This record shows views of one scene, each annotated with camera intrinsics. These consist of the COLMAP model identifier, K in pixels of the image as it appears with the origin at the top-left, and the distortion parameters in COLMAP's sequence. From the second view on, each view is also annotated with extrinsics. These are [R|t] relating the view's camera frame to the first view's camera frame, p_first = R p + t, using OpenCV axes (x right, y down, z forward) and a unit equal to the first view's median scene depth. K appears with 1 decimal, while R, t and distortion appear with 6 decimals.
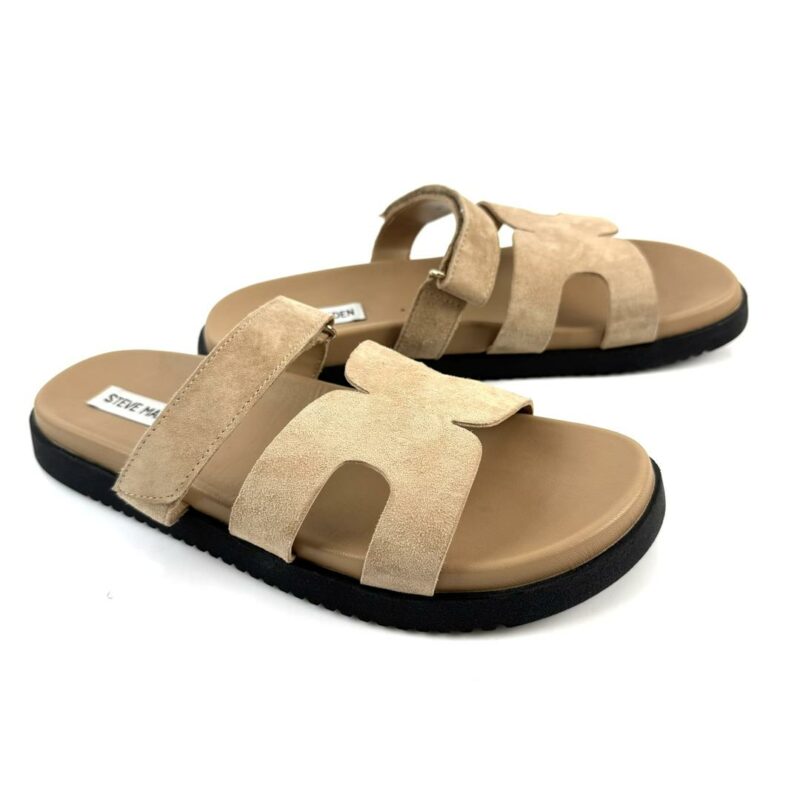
lens RADIAL K [[687.1, 0, 400.0], [0, 687.1, 400.0], [0, 0, 1]] dist [0.084995, -0.004155]
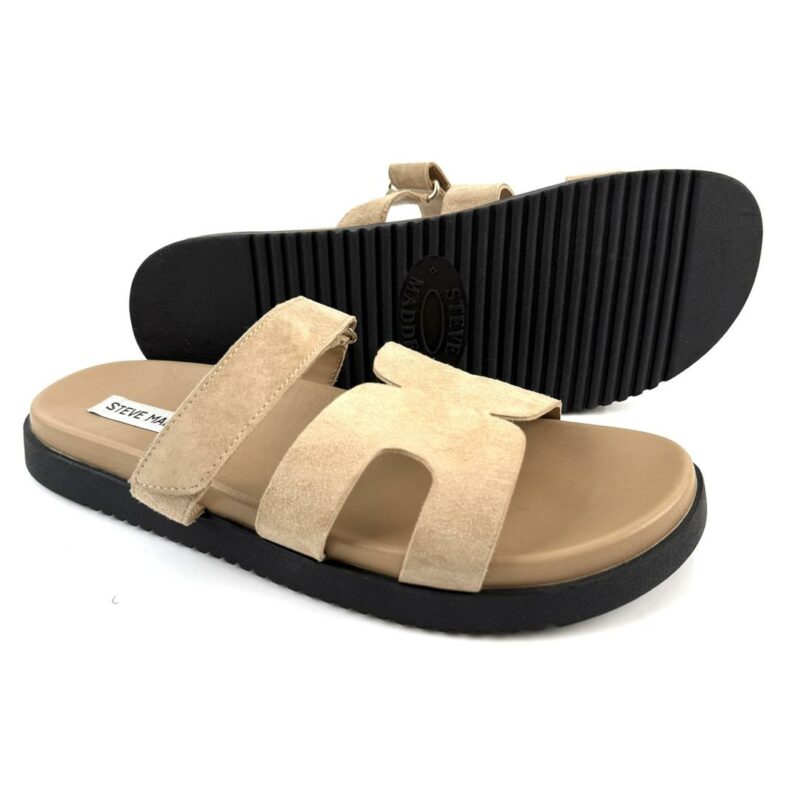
lens RADIAL K [[687.1, 0, 400.0], [0, 687.1, 400.0], [0, 0, 1]] dist [0.084995, -0.004155]
pose [[0.998147, 0.013148, 0.059407, -0.111721], [-0.006687, 0.994164, -0.107676, 0.120698], [-0.060476, 0.107080, 0.992410, 0.047831]]
